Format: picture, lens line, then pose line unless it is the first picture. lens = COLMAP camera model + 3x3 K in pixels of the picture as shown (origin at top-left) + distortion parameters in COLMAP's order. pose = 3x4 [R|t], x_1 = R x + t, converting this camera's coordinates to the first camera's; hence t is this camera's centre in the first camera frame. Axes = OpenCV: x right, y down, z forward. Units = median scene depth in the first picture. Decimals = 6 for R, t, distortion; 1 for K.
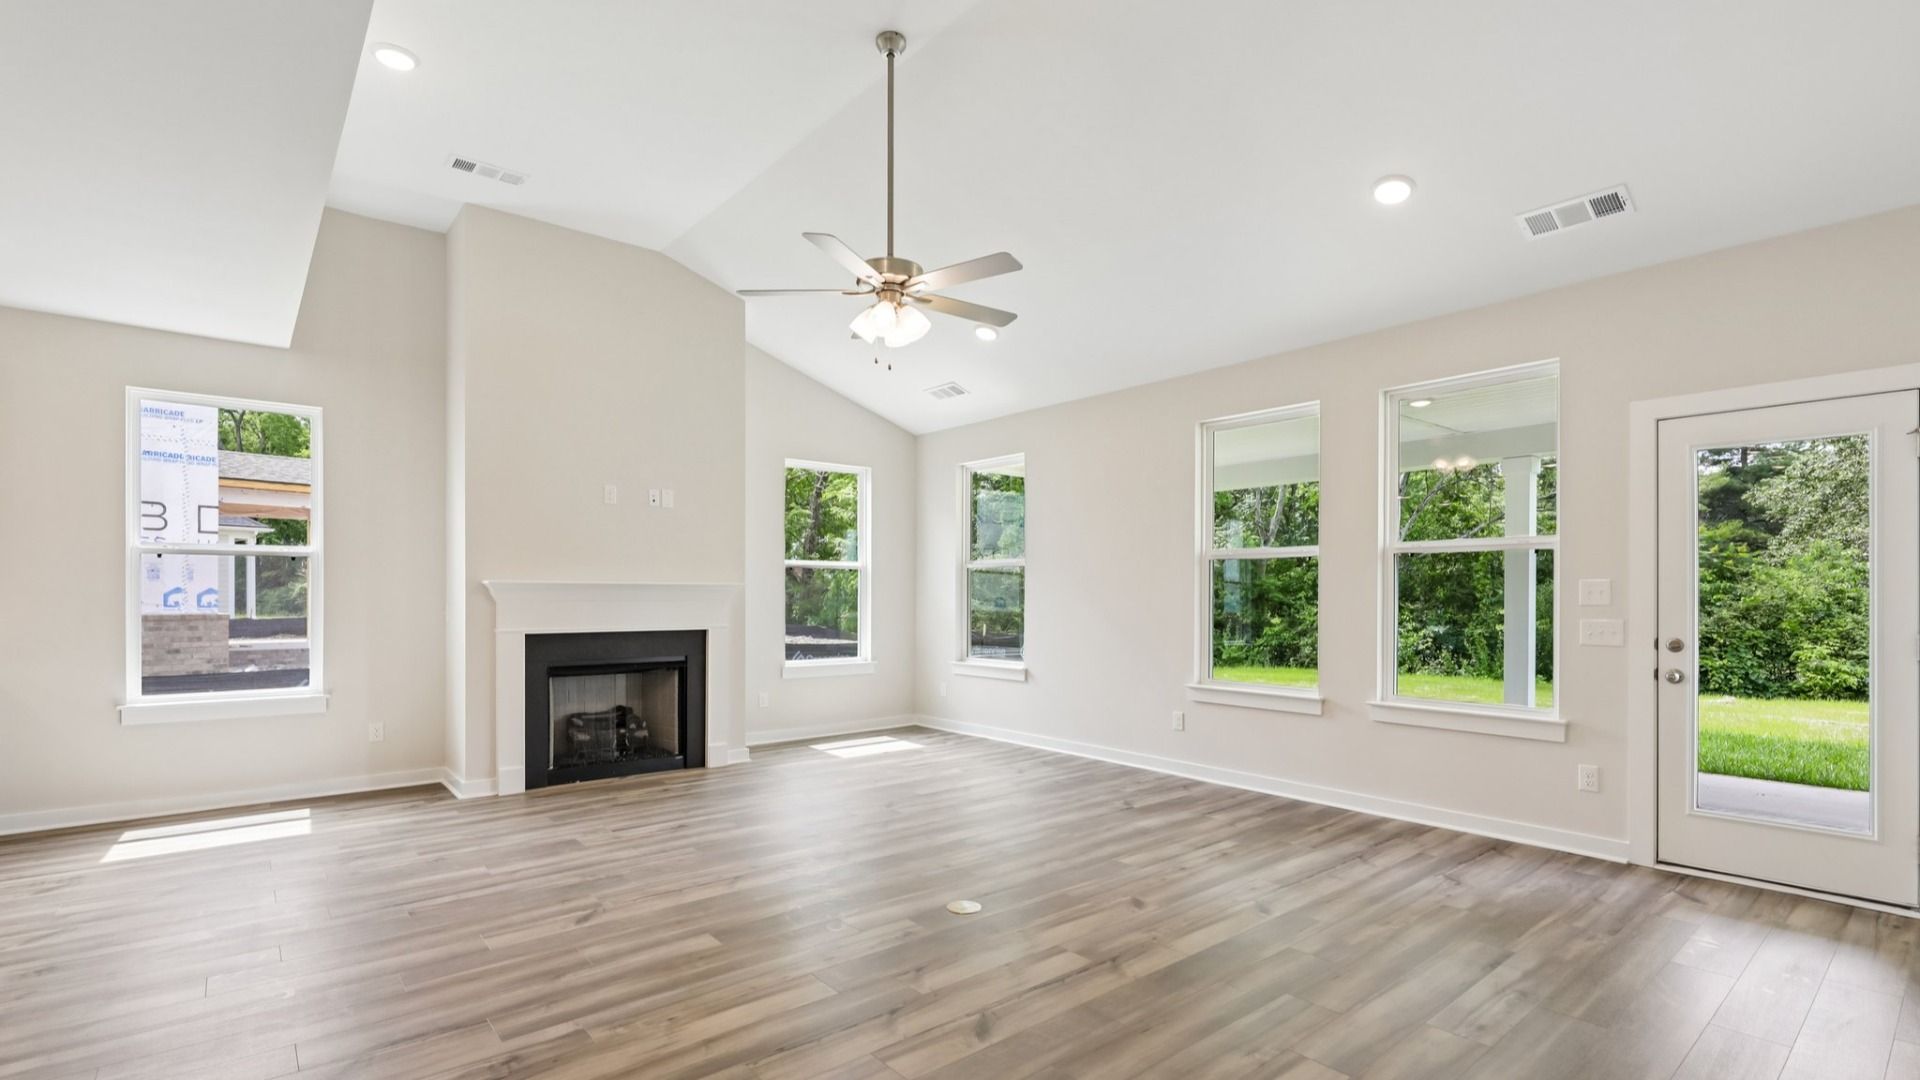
lens RADIAL K [[870.4, 0, 960.2], [0, 870.4, 593.4], [0, 0, 1]] dist [0.001699, -0.001025]
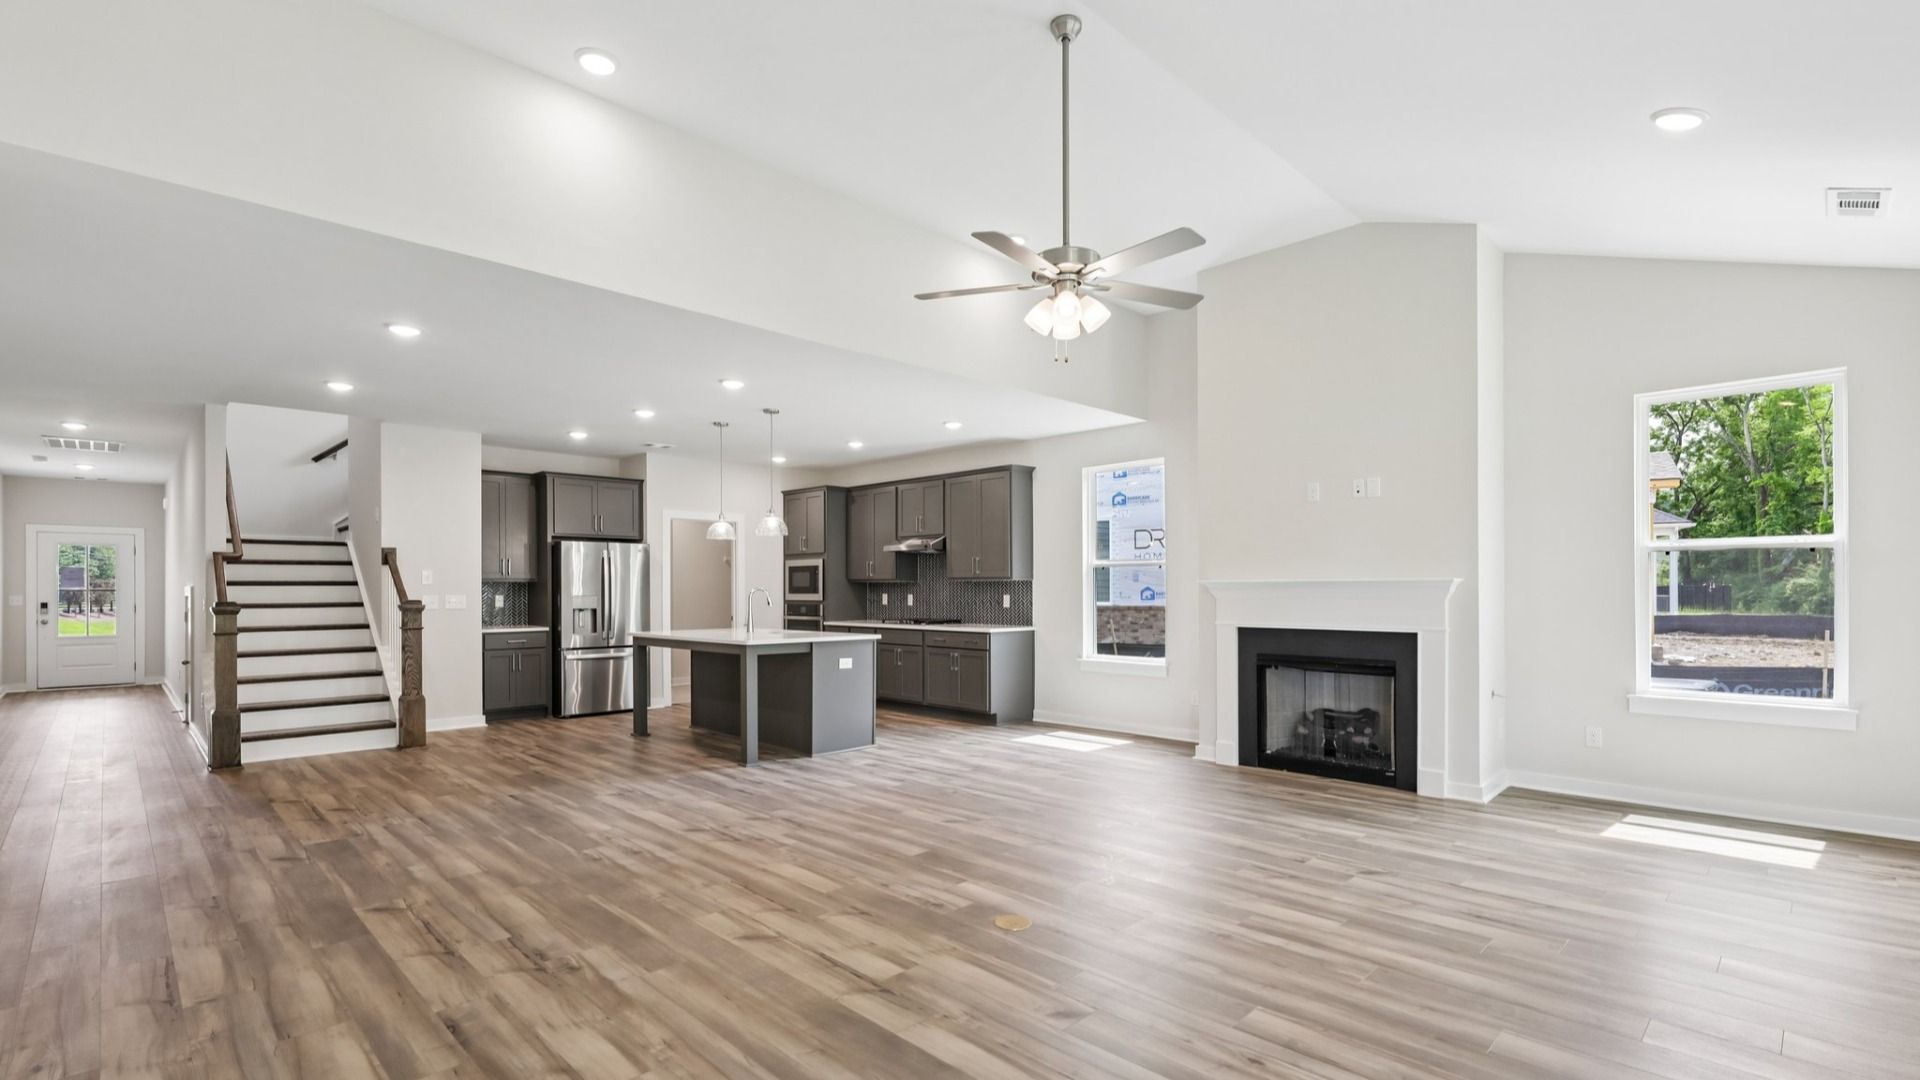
lens RADIAL K [[870.4, 0, 951.4], [0, 870.4, 575.0], [0, 0, 1]] dist [0.001699, -0.001025]
pose [[0.071077, -0.019973, -0.997271, 0.576734], [0.003176, 0.999799, -0.019797, 0.000591], [0.997466, -0.001760, 0.071126, 0.525273]]
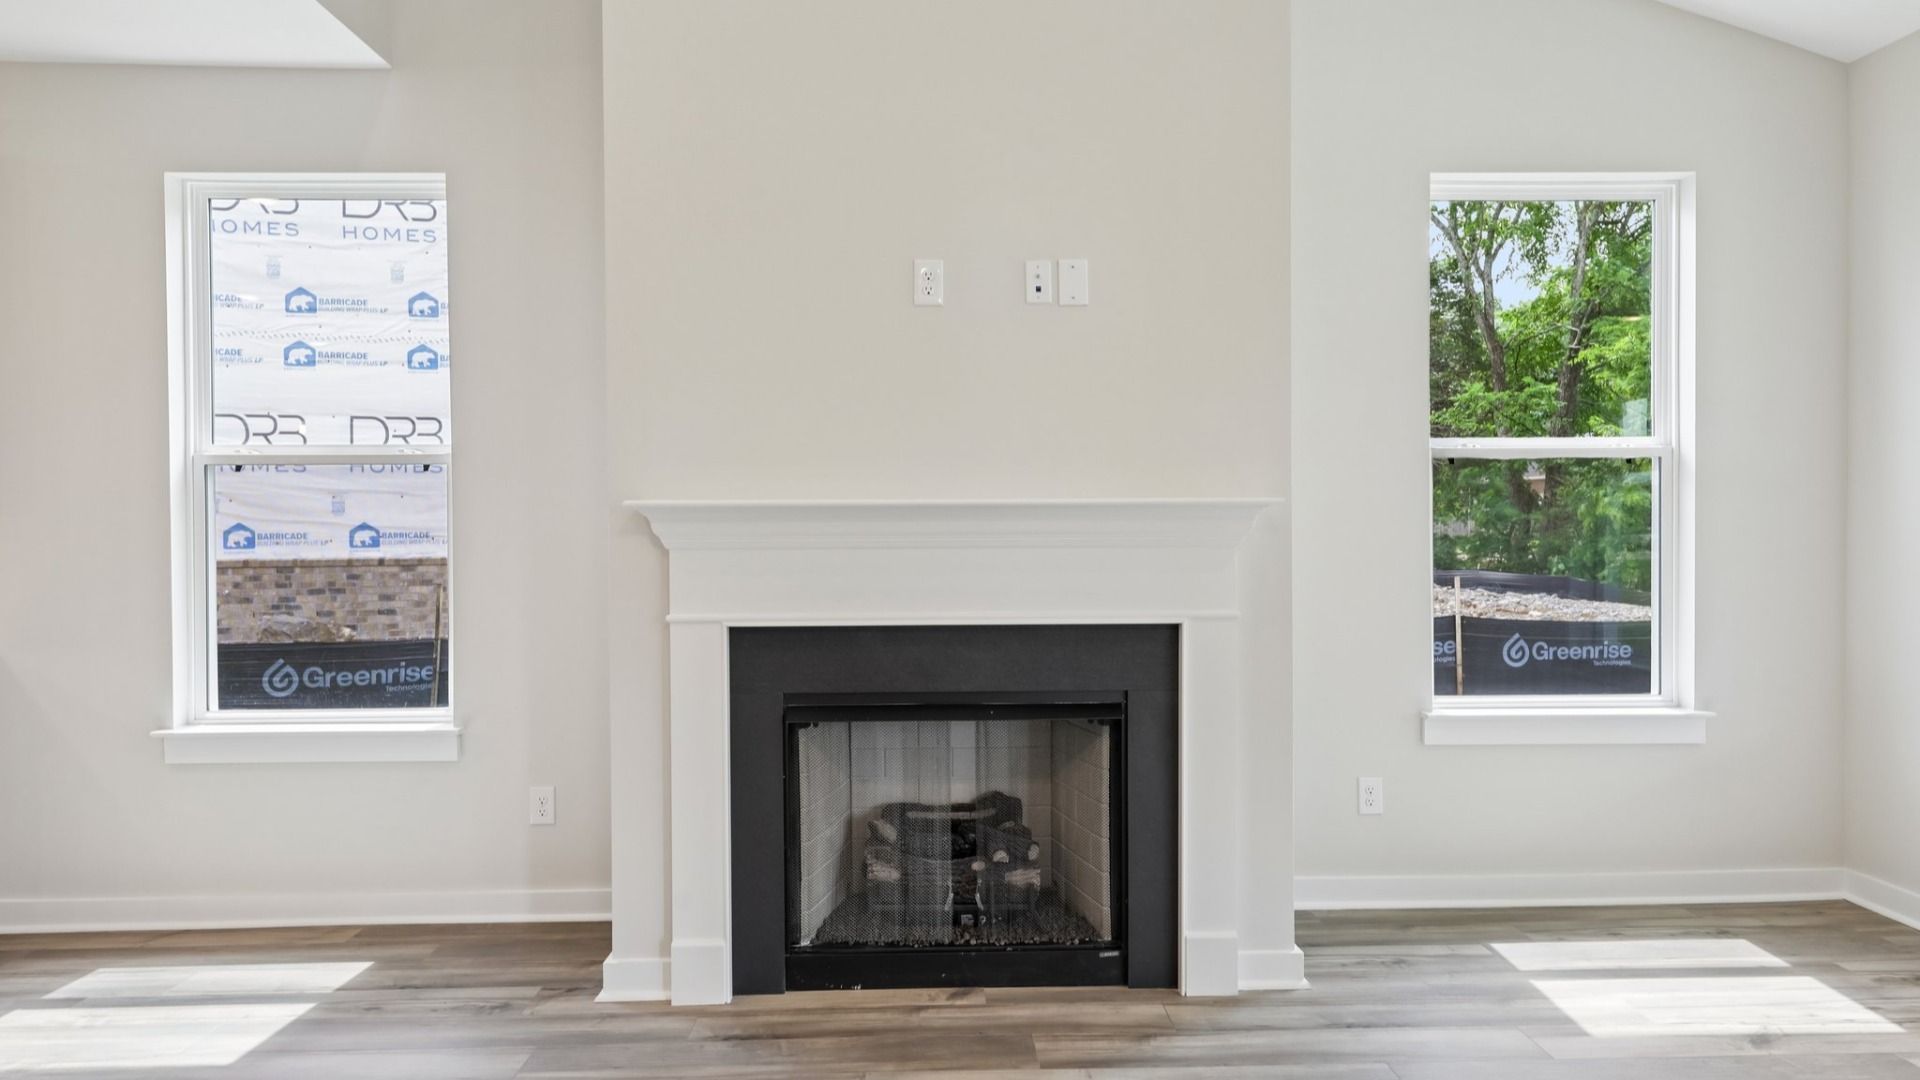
lens RADIAL K [[1127.2, 0, 959.7], [0, 1127.2, 534.1], [0, 0, 1]] dist [0.011178, 0.000953]
pose [[0.787298, -0.001337, -0.616571, -0.073016], [0.007371, 0.999947, 0.007243, -0.000632], [0.616529, -0.010248, 0.787266, 0.611697]]
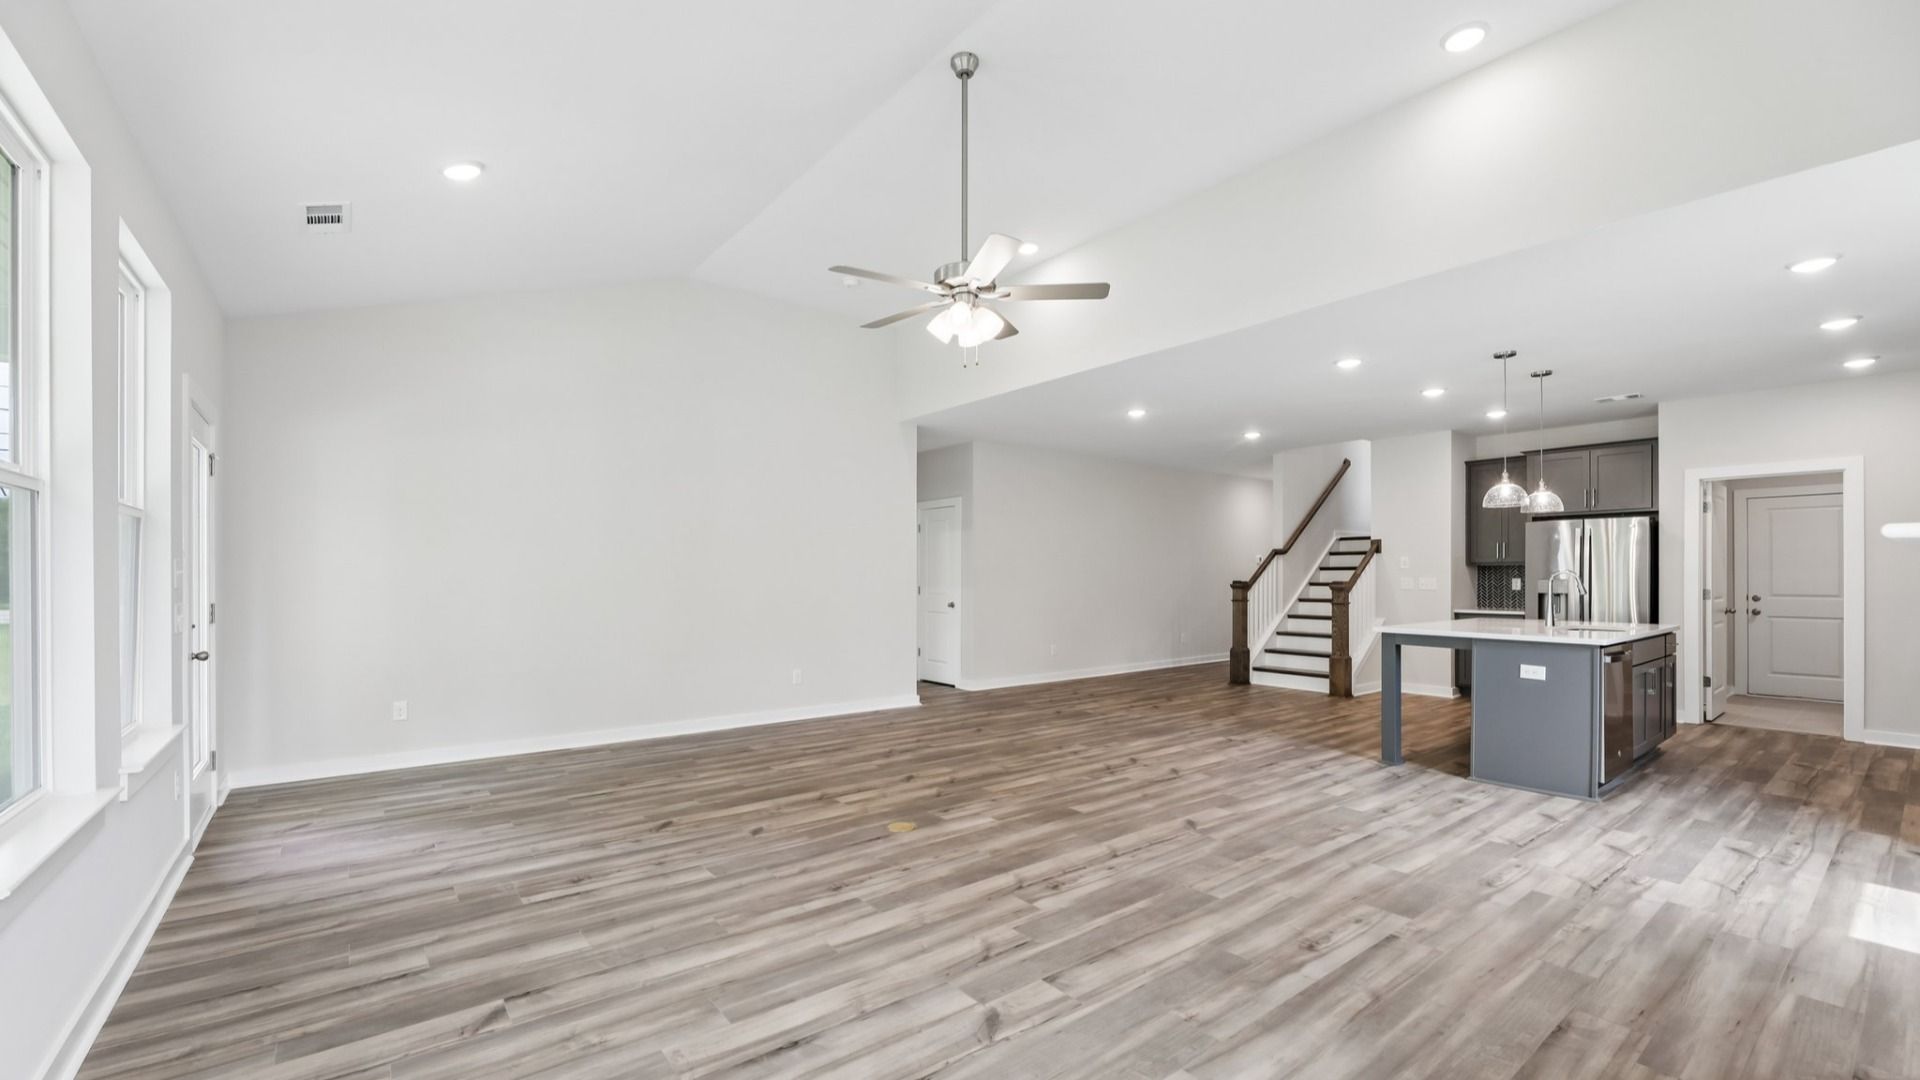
lens RADIAL K [[769.2, 0, 953.8], [0, 769.2, 559.8], [0, 0, 1]] dist [0.000141, -0.000548]
pose [[-0.999305, -0.001470, 0.037237, -0.067427], [-0.002159, 0.999827, -0.018488, -0.001150], [-0.037203, -0.018555, -0.999135, 1.275217]]
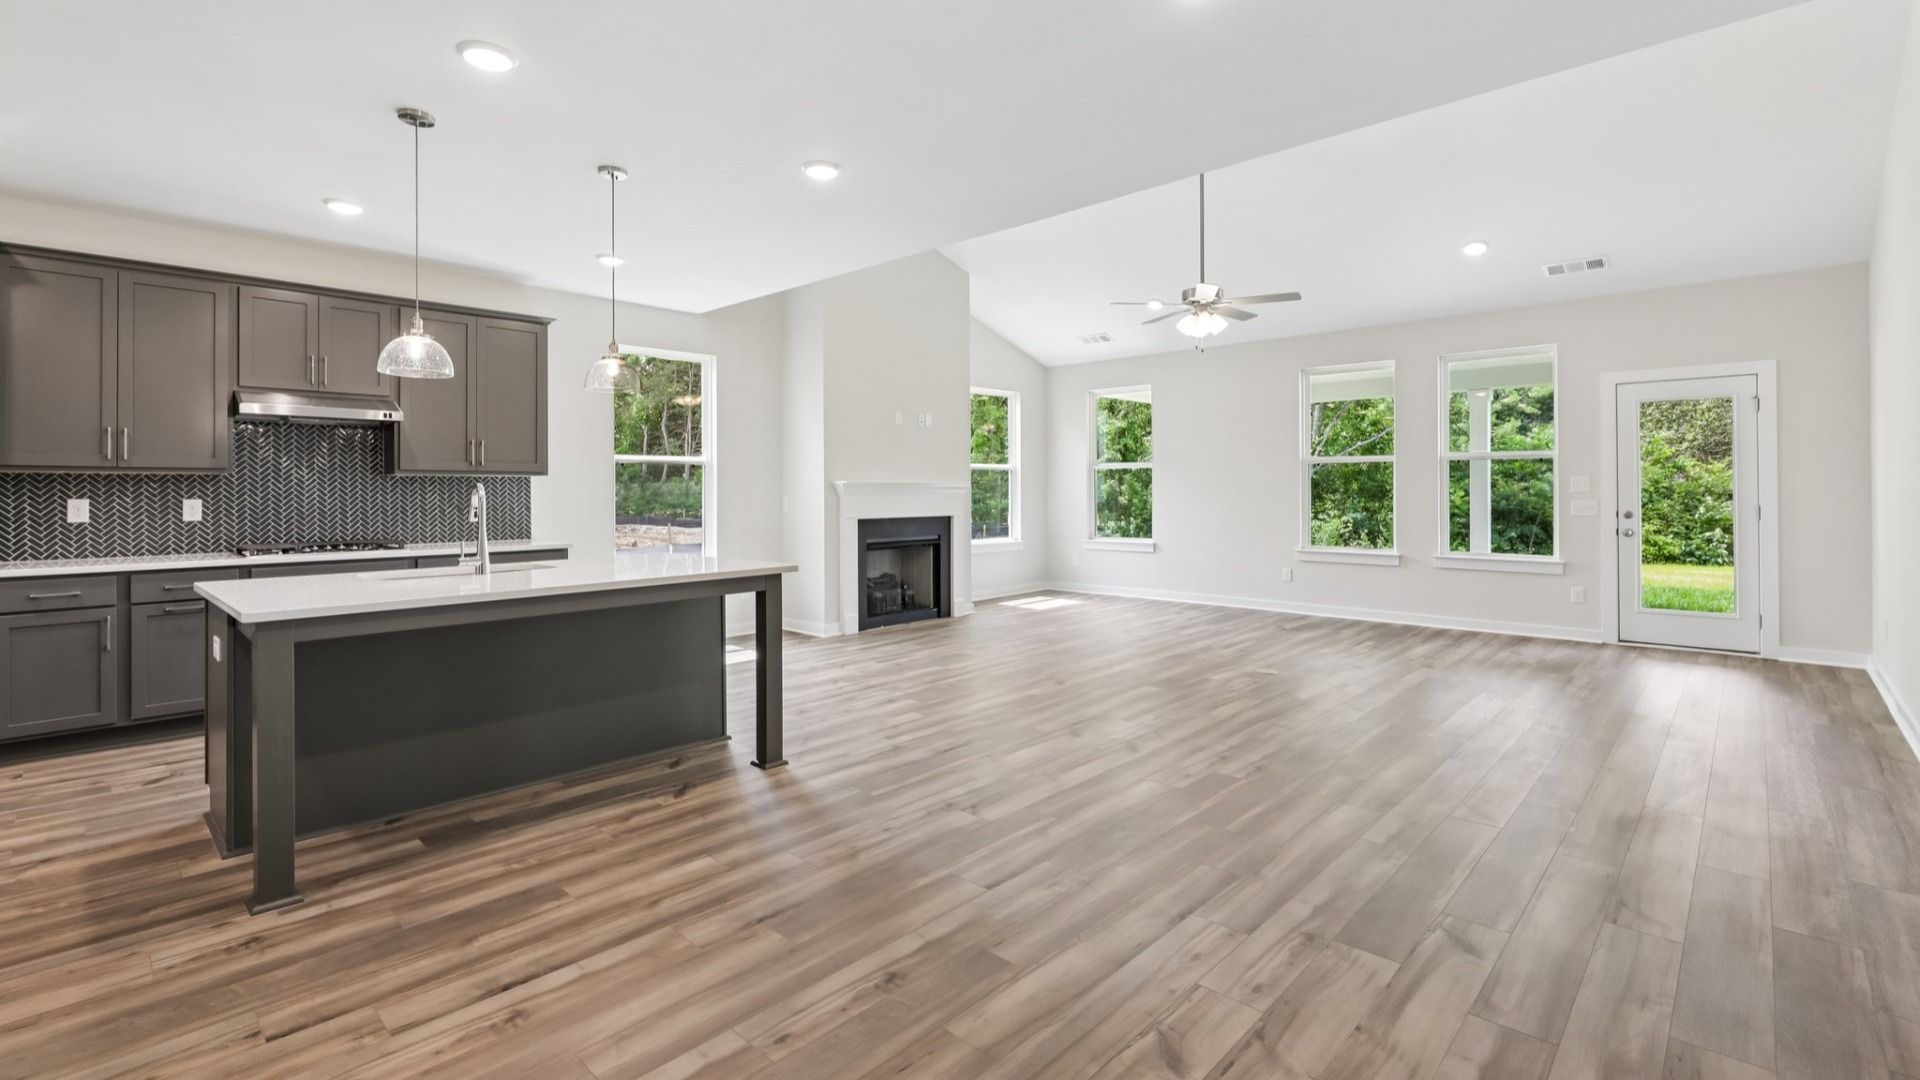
lens RADIAL K [[870.4, 0, 946.2], [0, 870.4, 483.3], [0, 0, 1]] dist [0.001699, -0.001025]
pose [[0.992445, -0.006190, 0.122534, -0.505871], [0.006949, 0.999959, -0.005773, -0.001672], [-0.122494, 0.006581, 0.992447, -0.379543]]
